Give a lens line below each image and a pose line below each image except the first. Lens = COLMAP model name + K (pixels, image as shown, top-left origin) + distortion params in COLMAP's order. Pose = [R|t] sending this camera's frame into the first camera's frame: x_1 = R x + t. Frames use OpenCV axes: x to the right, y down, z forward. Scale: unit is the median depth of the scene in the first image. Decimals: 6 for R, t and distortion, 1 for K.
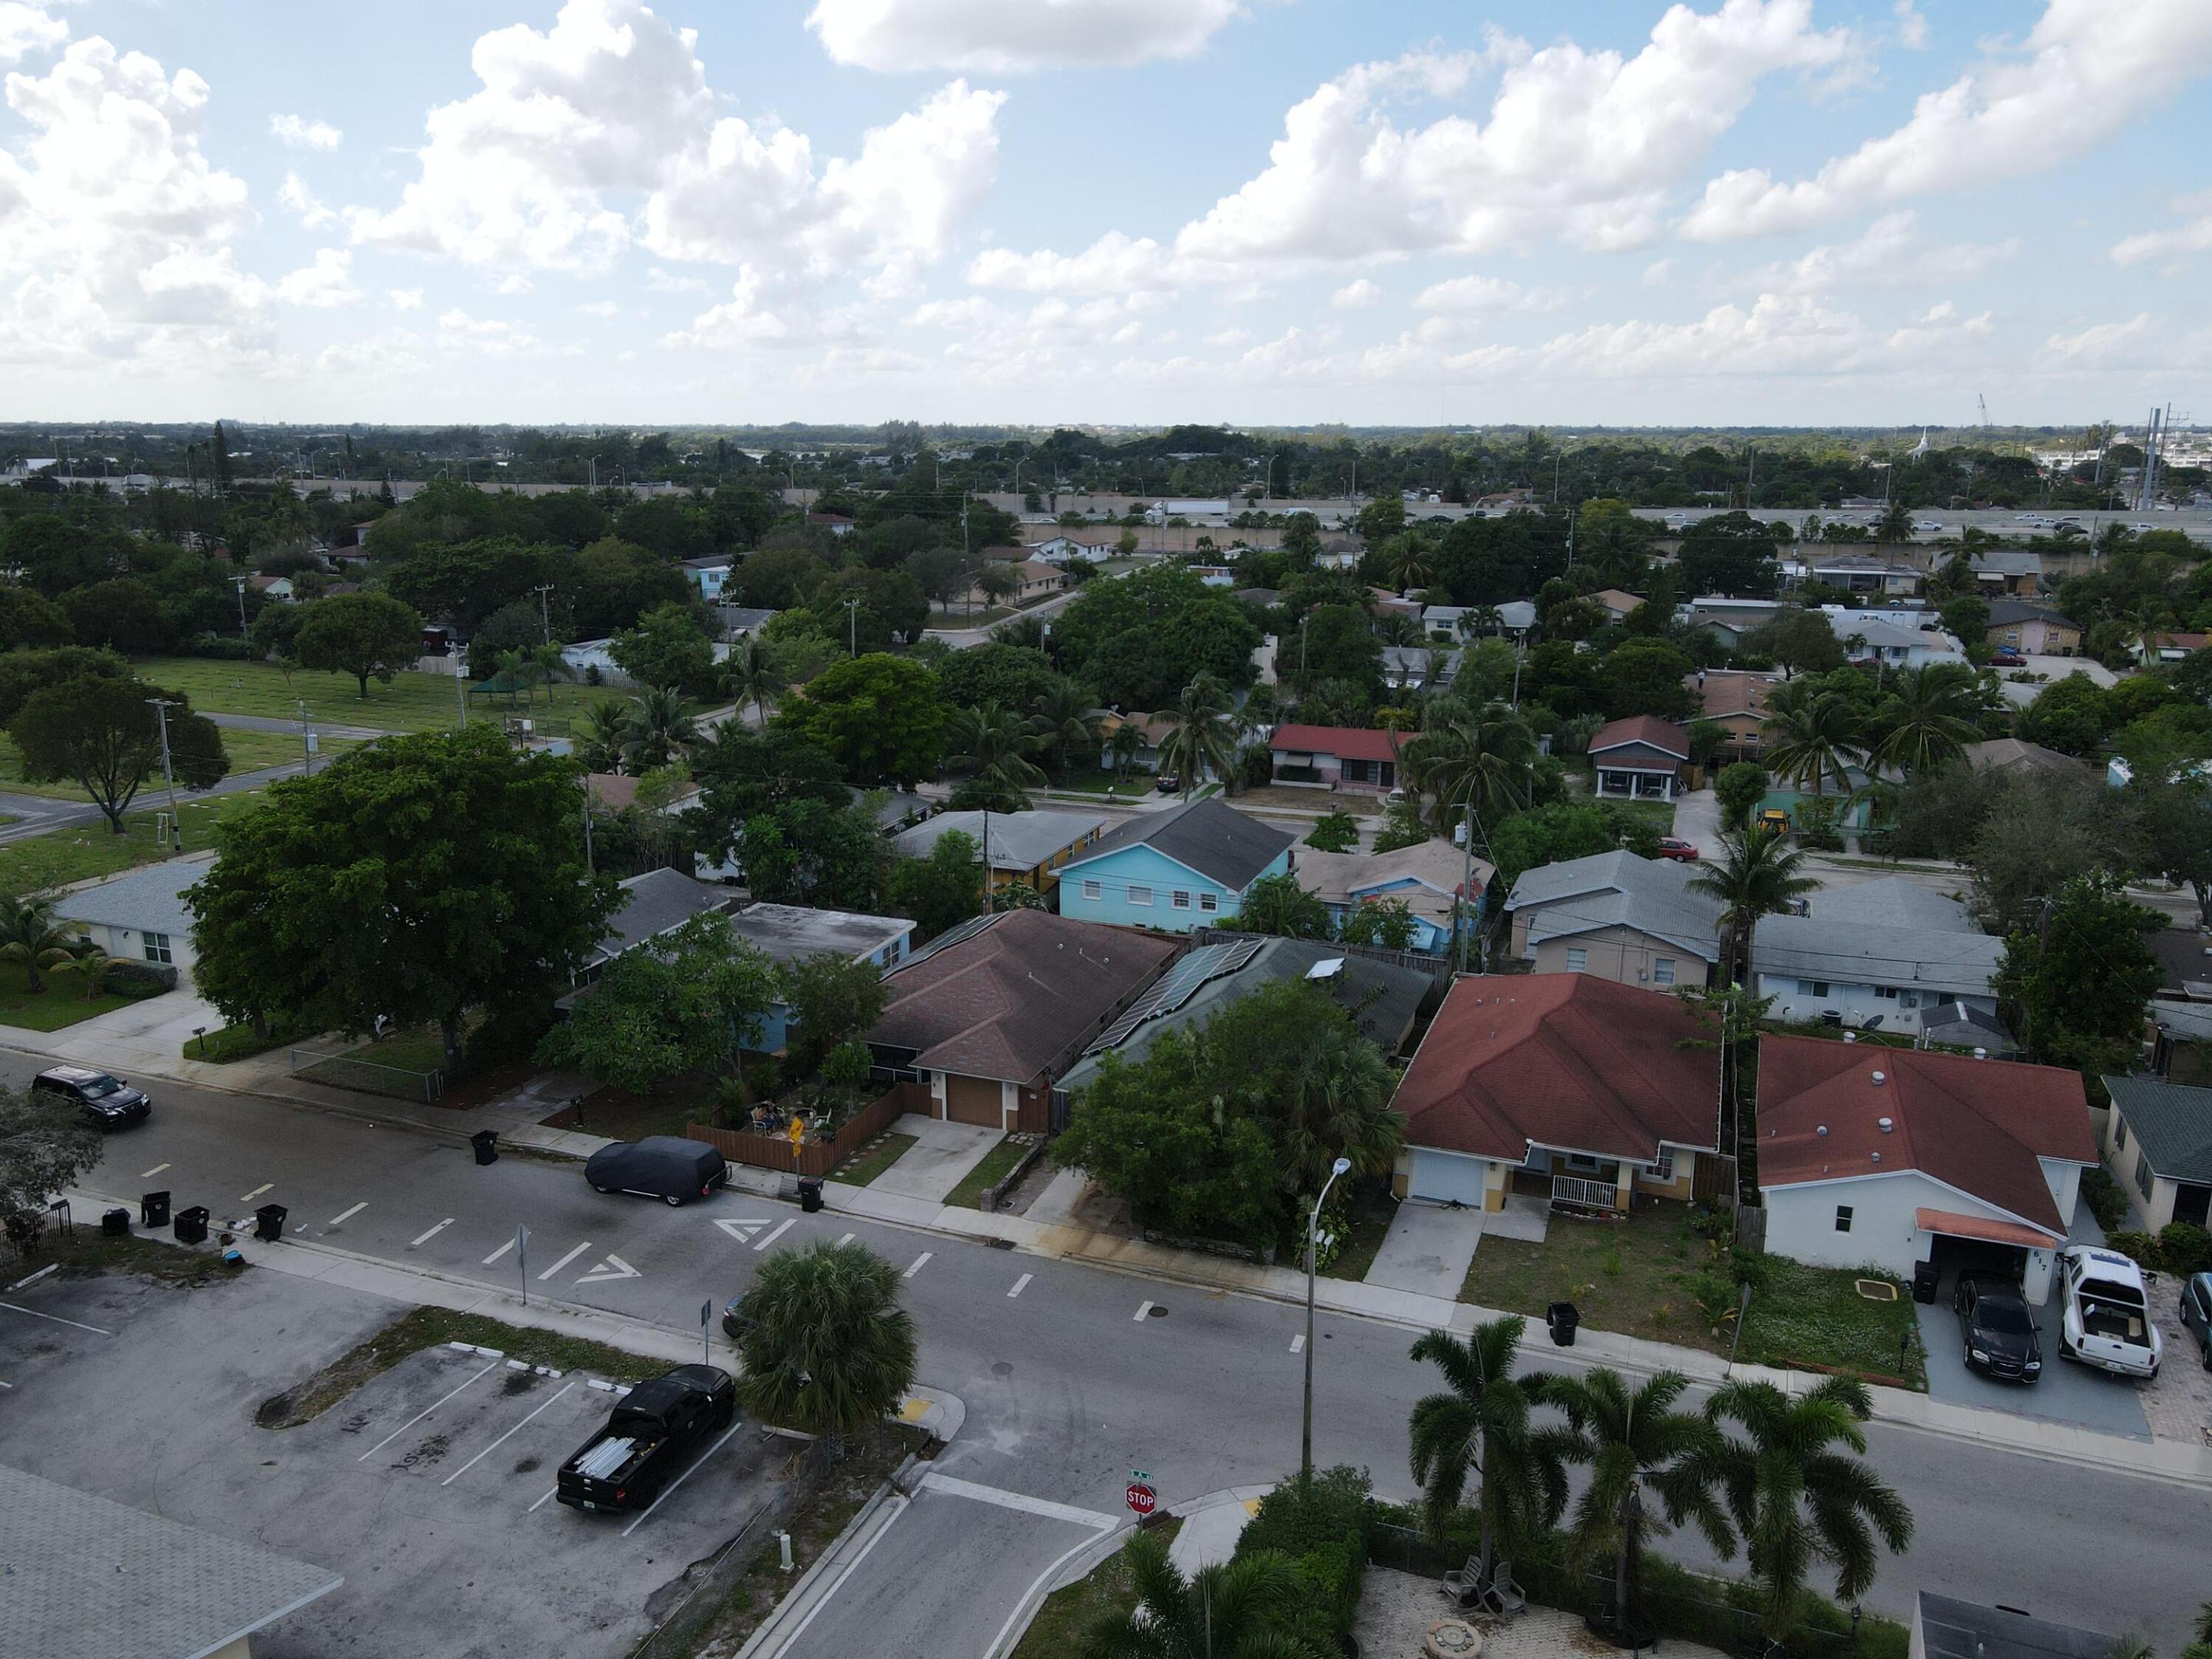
lens RADIAL K [[1648.0, 0, 1105.7], [0, 1648.0, 830.8], [0, 0, 1]] dist [0.007281, 0.021322]
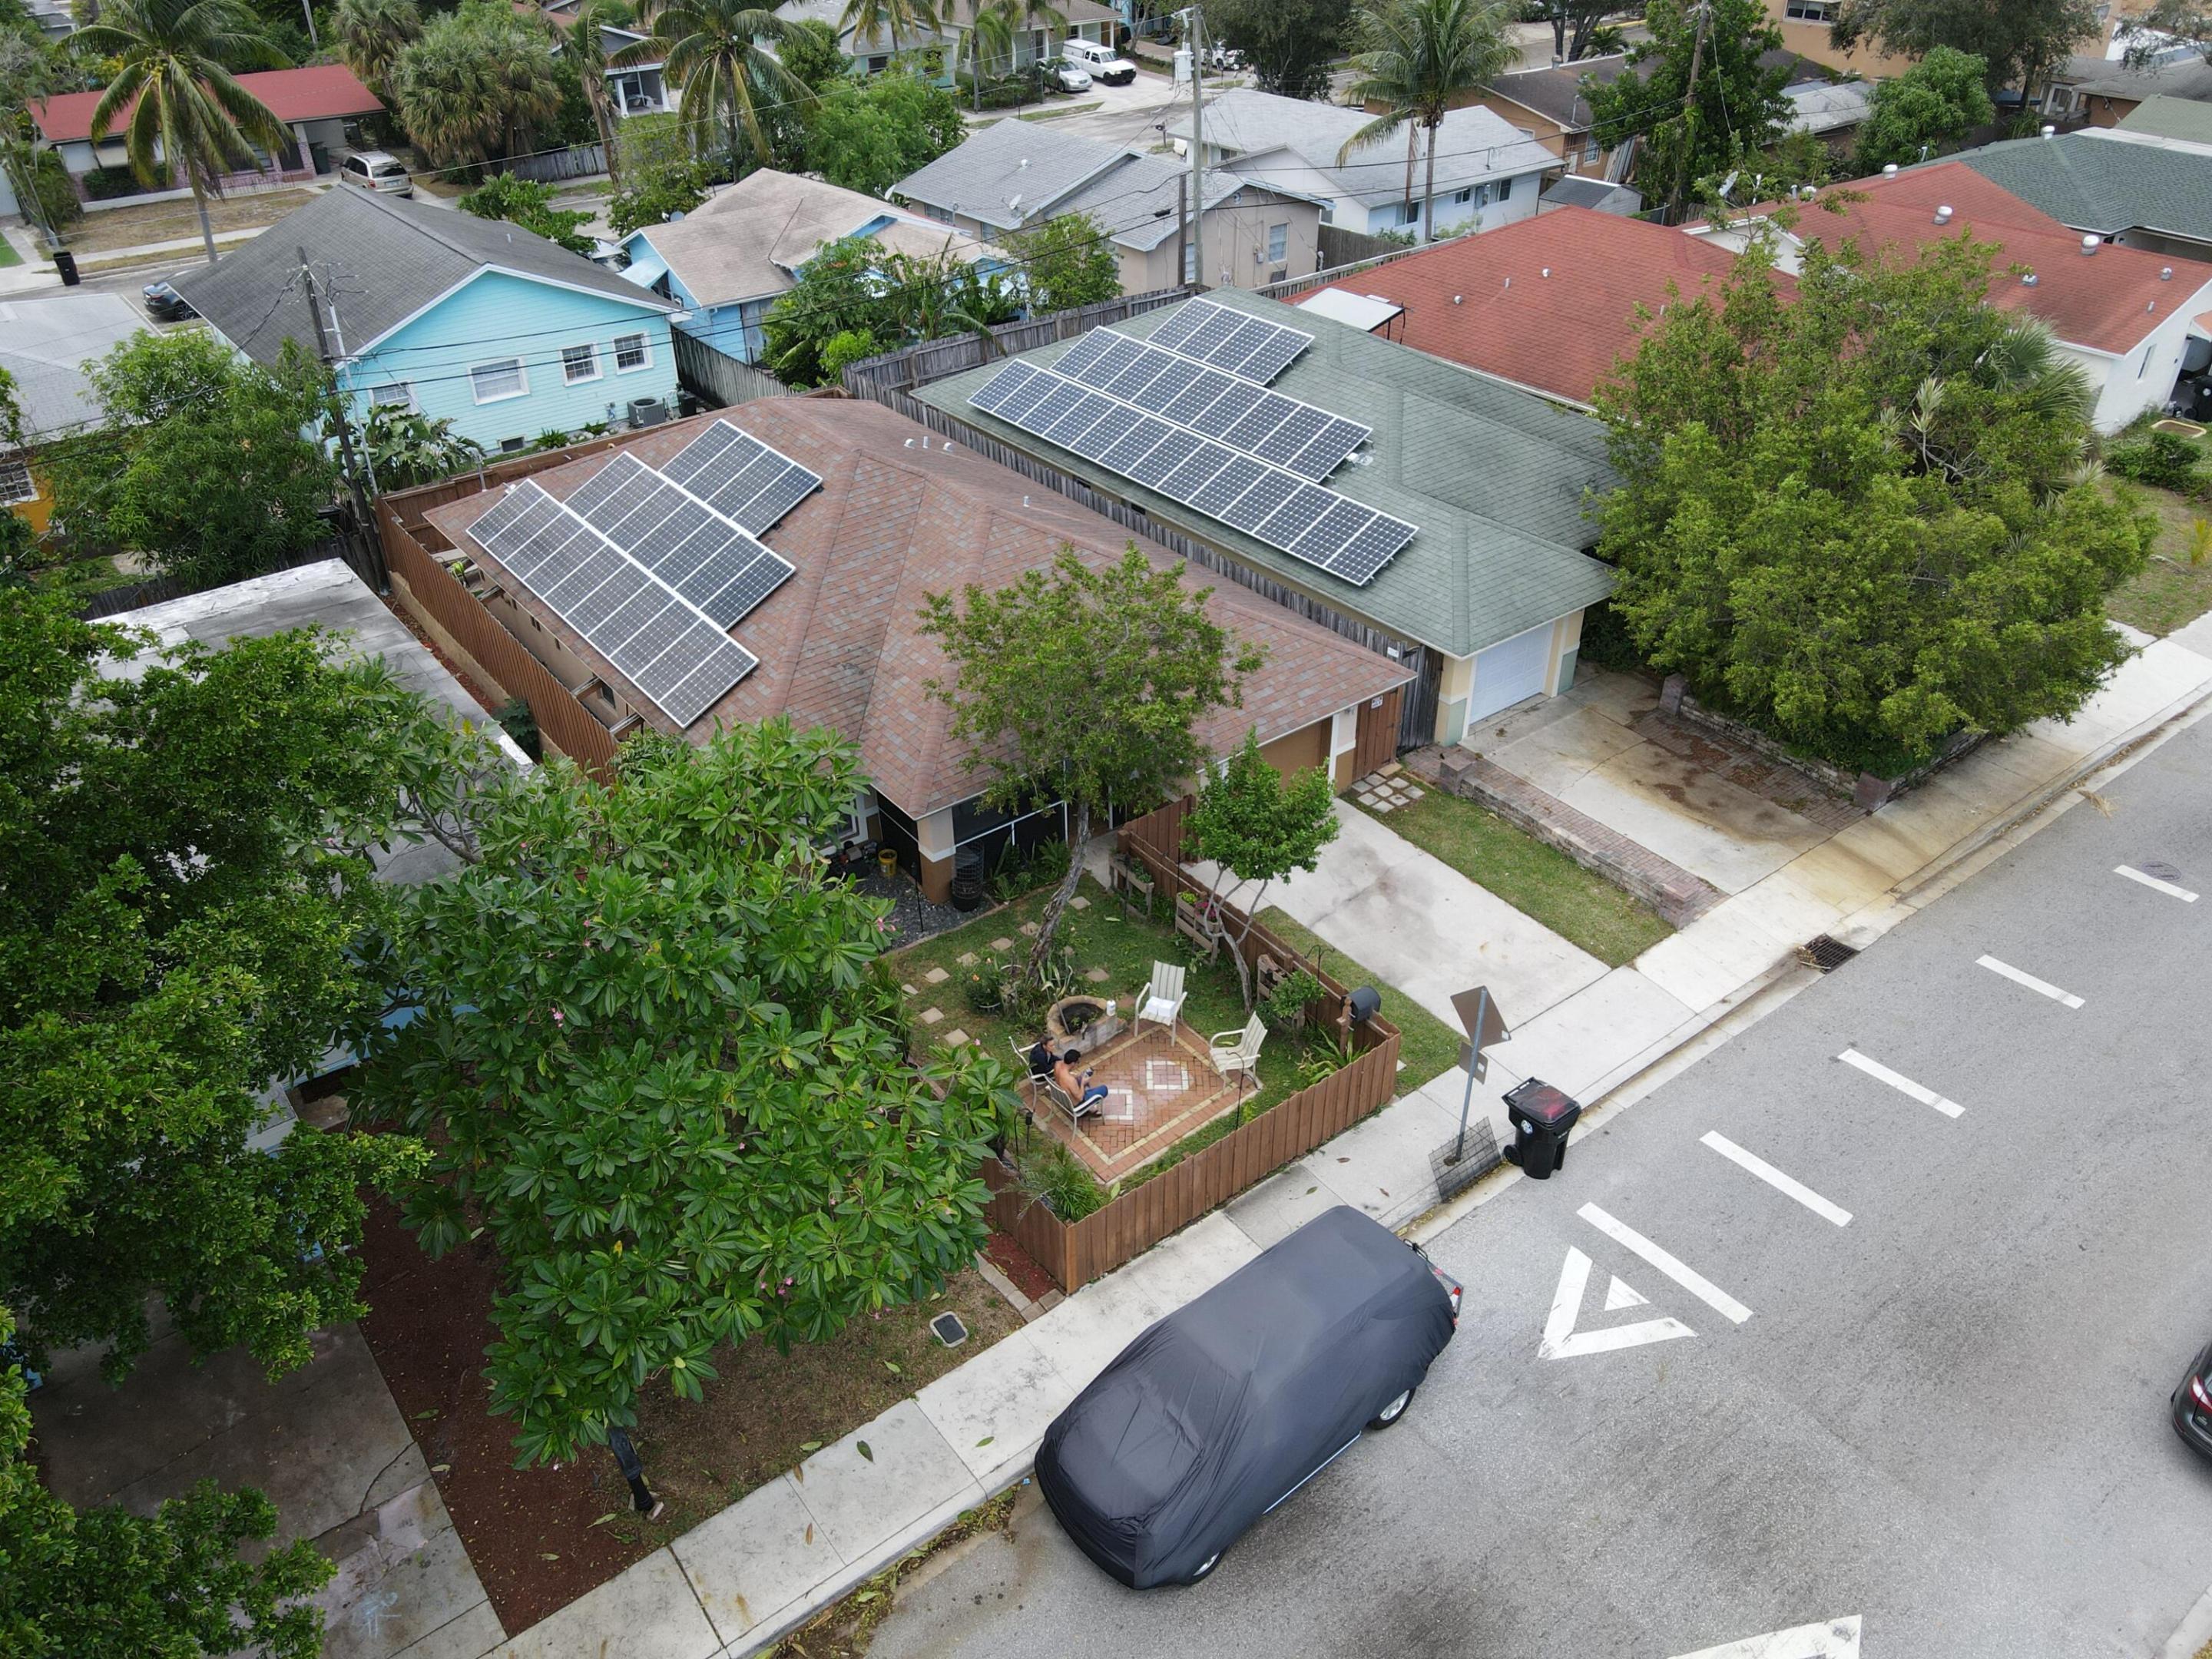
lens RADIAL K [[1648.0, 0, 1107.0], [0, 1648.0, 822.1], [0, 0, 1]] dist [0.007281, 0.021322]
pose [[0.520830, -0.478375, 0.707031, -0.330678], [0.222872, 0.875709, 0.428324, -0.018486], [-0.824053, -0.065507, 0.562712, 0.623133]]
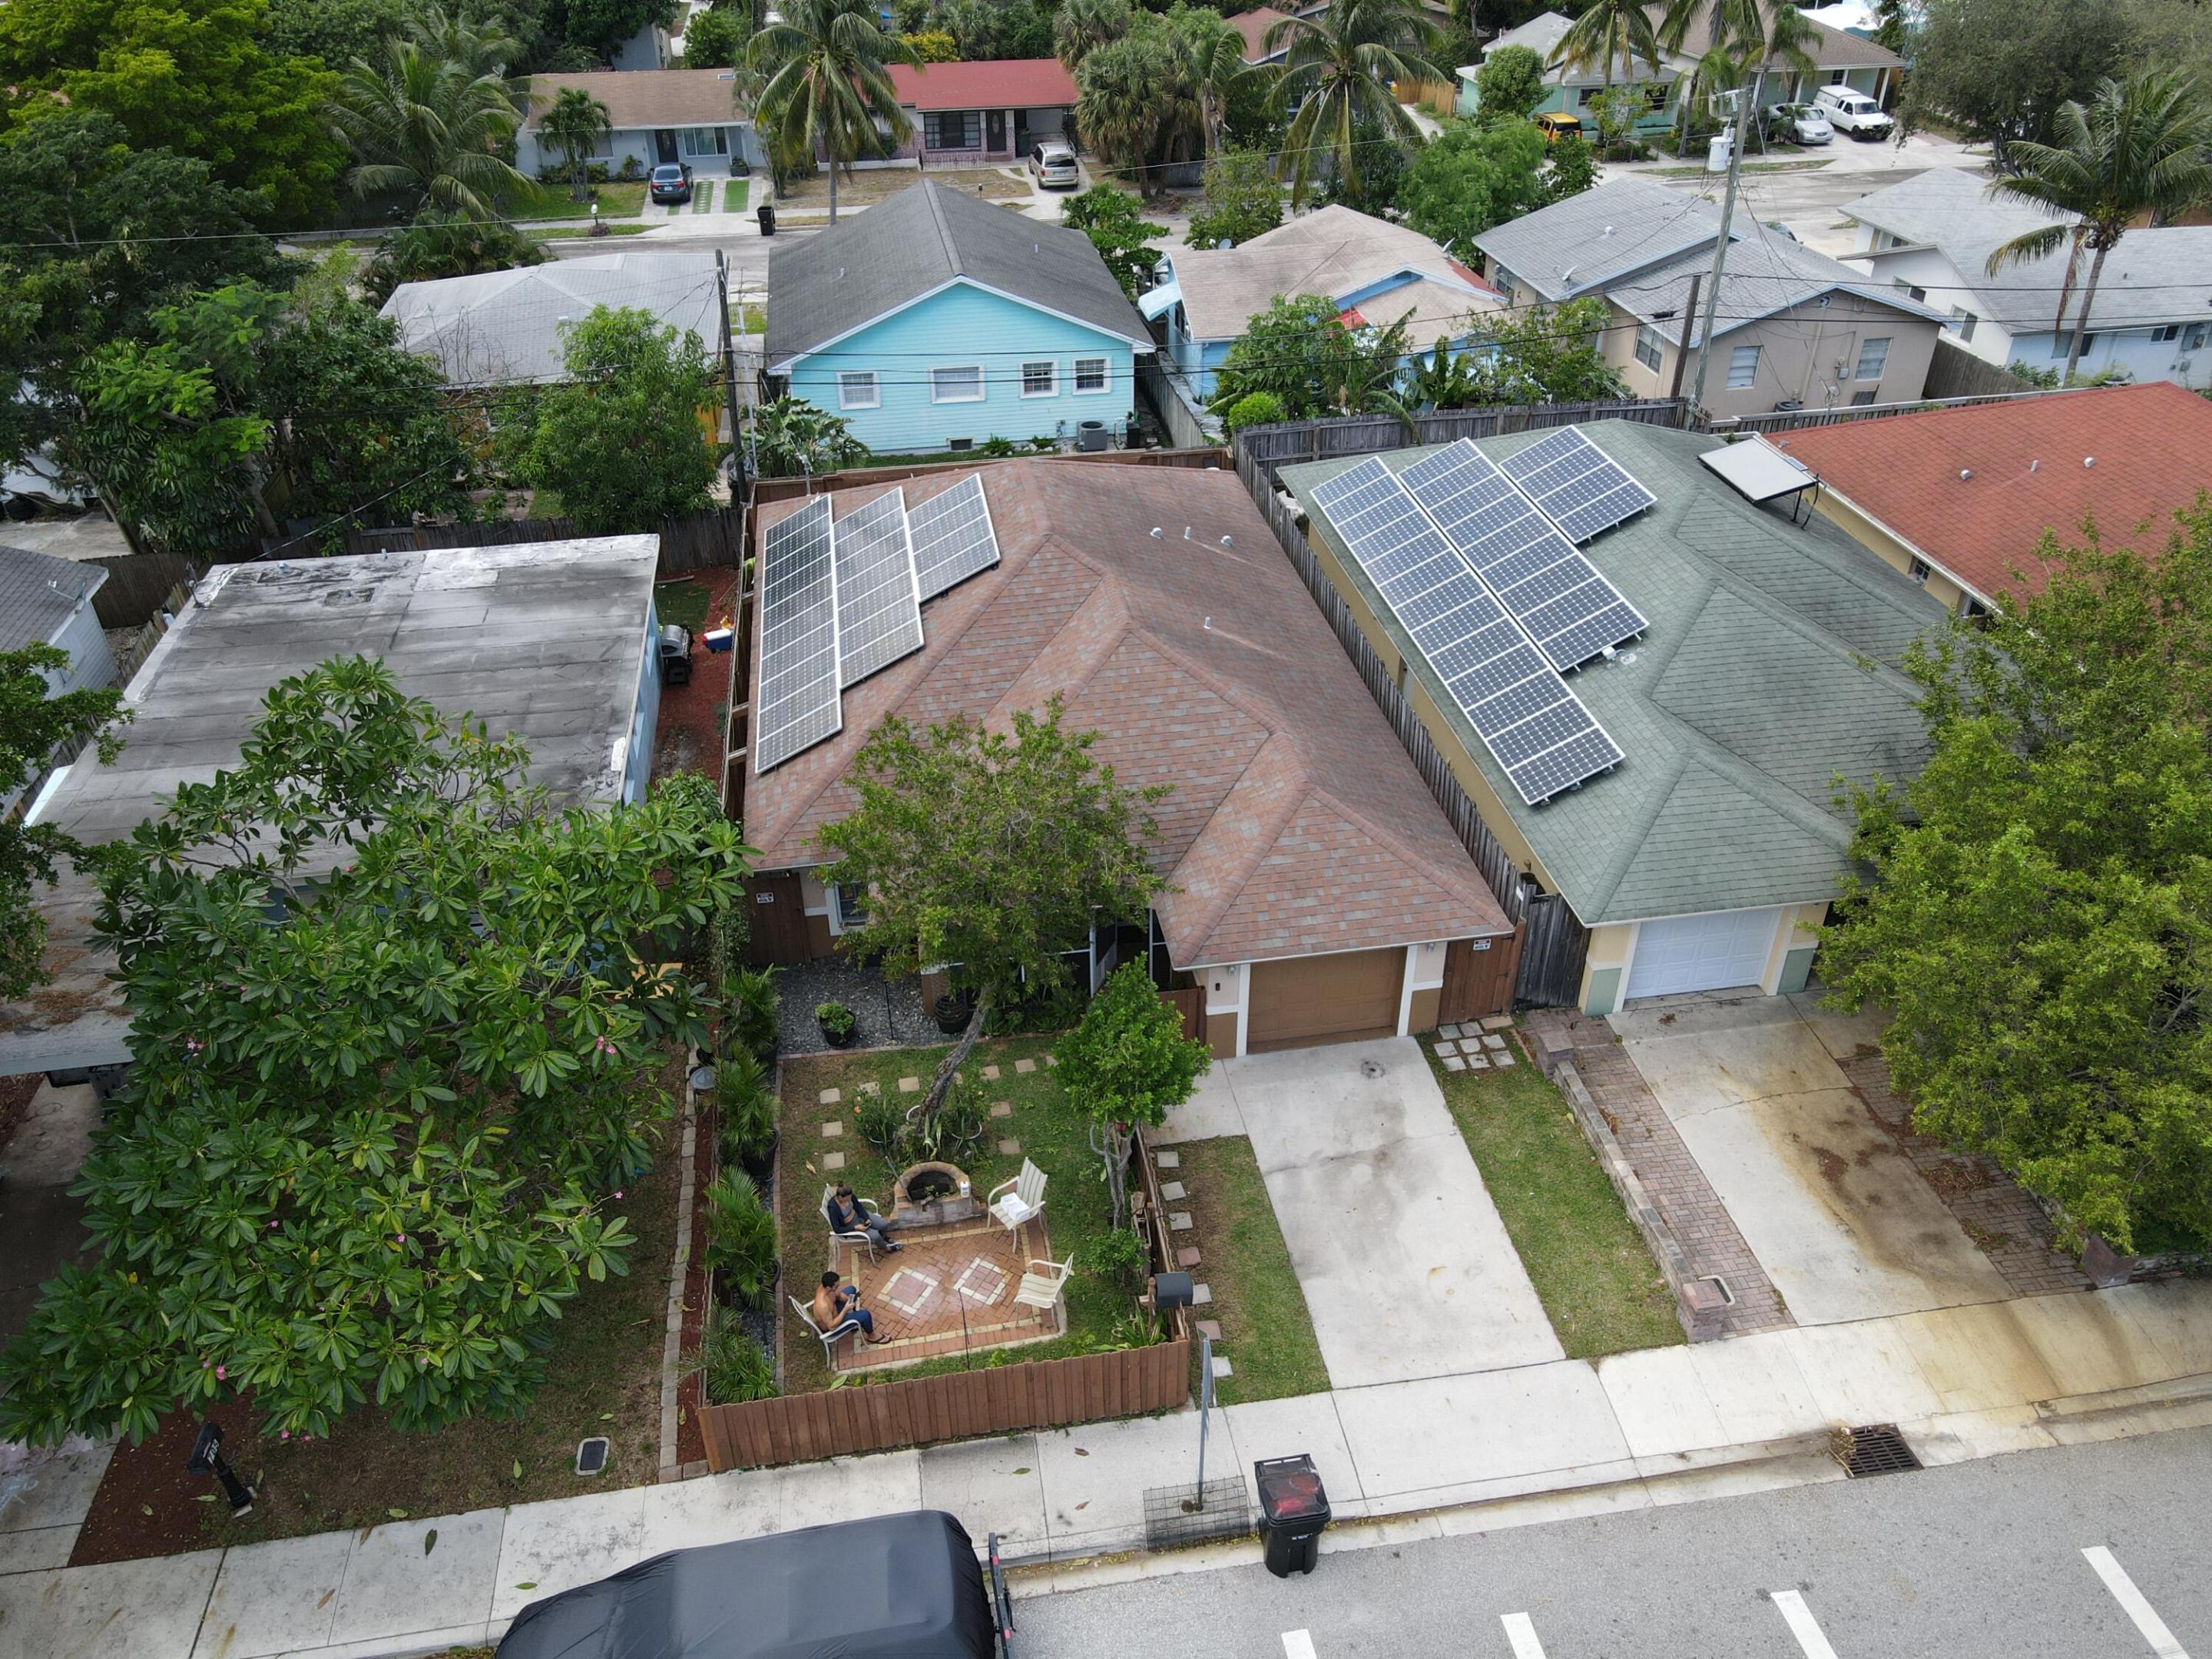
lens RADIAL K [[1648.0, 0, 1097.5], [0, 1648.0, 825.4], [0, 0, 1]] dist [0.007281, 0.021322]
pose [[0.867359, -0.285525, 0.407633, -0.214507], [0.135779, 0.923748, 0.358124, -0.014256], [-0.478804, -0.255274, 0.839989, 0.561106]]
